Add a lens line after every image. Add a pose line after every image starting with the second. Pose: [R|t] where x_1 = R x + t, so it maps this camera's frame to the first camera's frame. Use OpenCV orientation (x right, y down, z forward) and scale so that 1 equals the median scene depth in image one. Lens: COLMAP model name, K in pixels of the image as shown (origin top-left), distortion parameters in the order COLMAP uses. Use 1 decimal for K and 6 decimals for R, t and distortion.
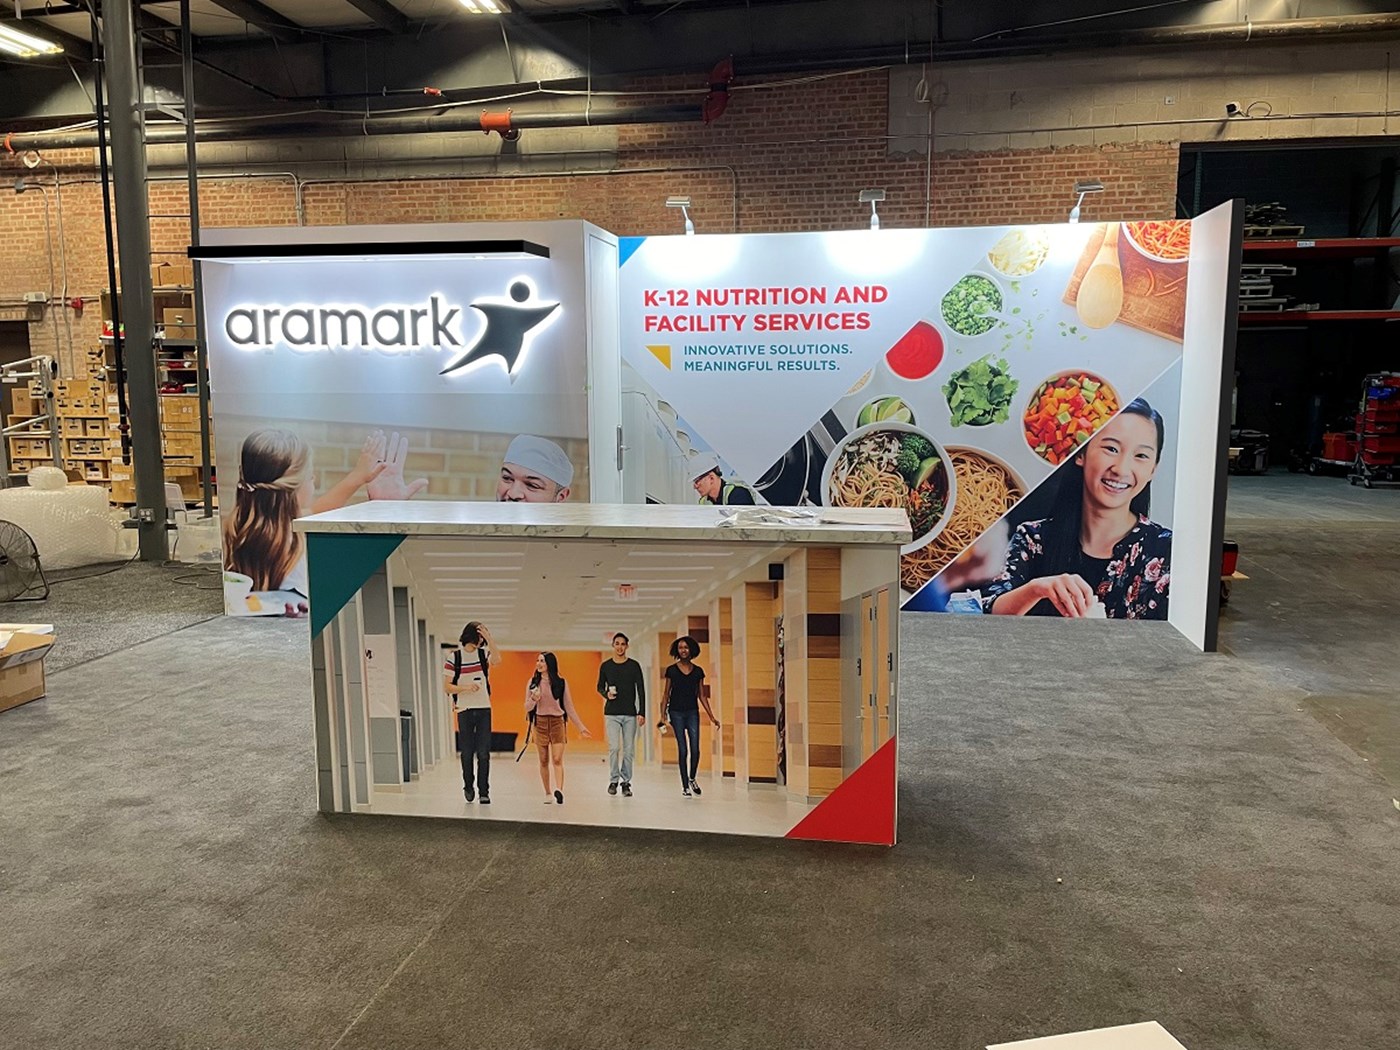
lens RADIAL K [[1054.3, 0, 699.3], [0, 1054.3, 529.0], [0, 0, 1]] dist [0.060075, -0.043360]
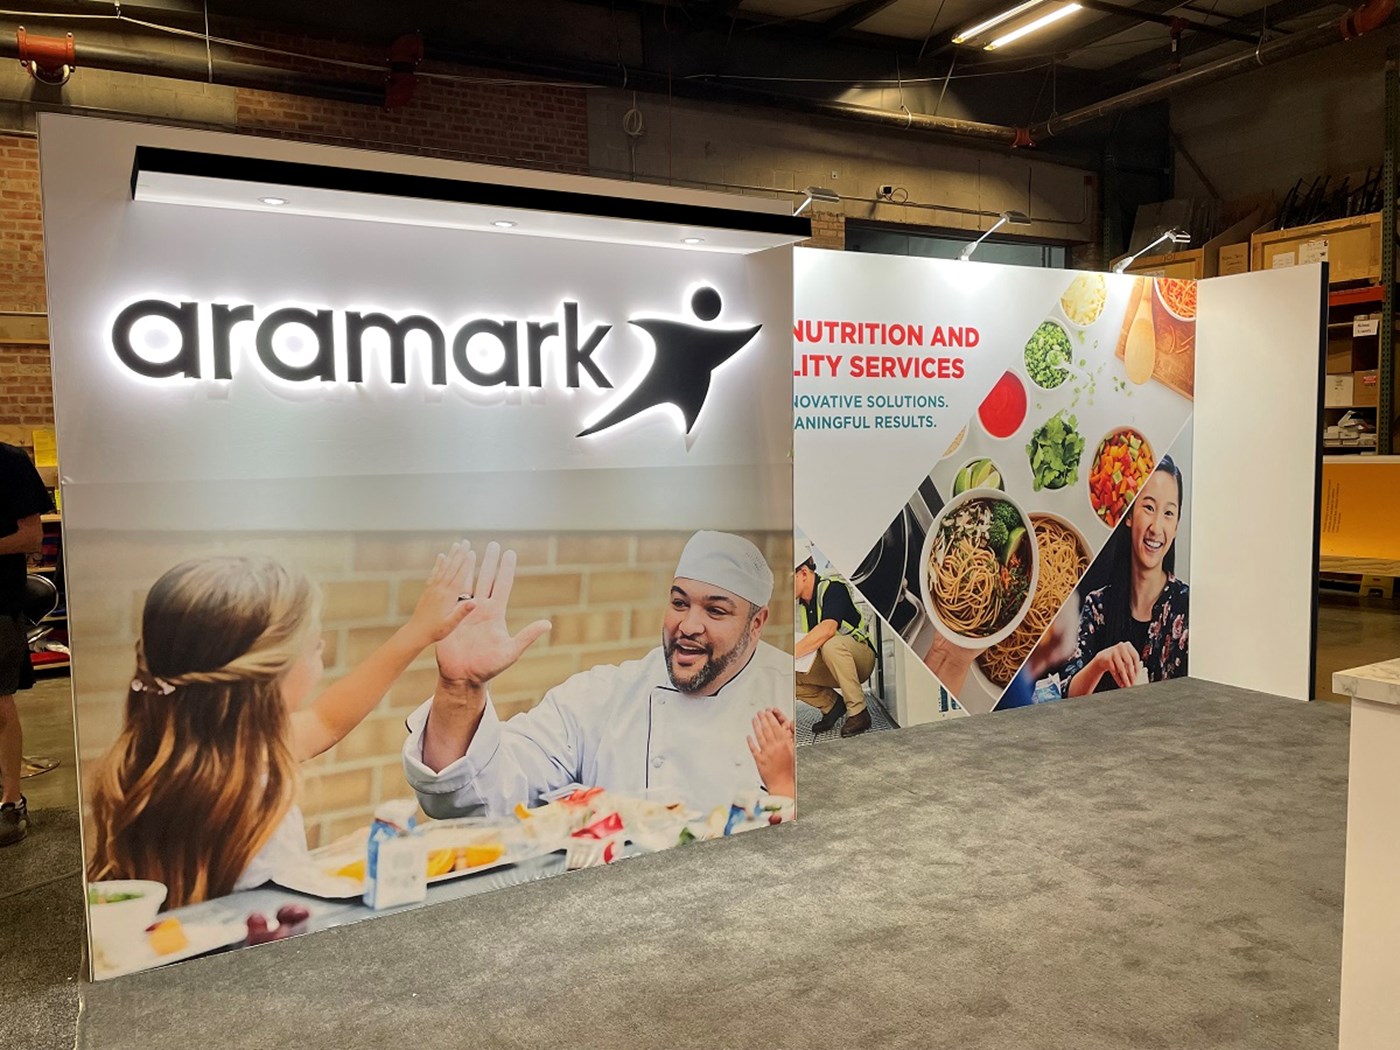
lens RADIAL K [[1054.3, 0, 702.4], [0, 1054.3, 525.1], [0, 0, 1]] dist [0.060075, -0.043360]
pose [[0.776477, -0.060622, 0.627223, -0.529075], [0.101789, 0.994356, -0.029905, -0.070755], [-0.621871, 0.087065, 0.778265, 0.492148]]
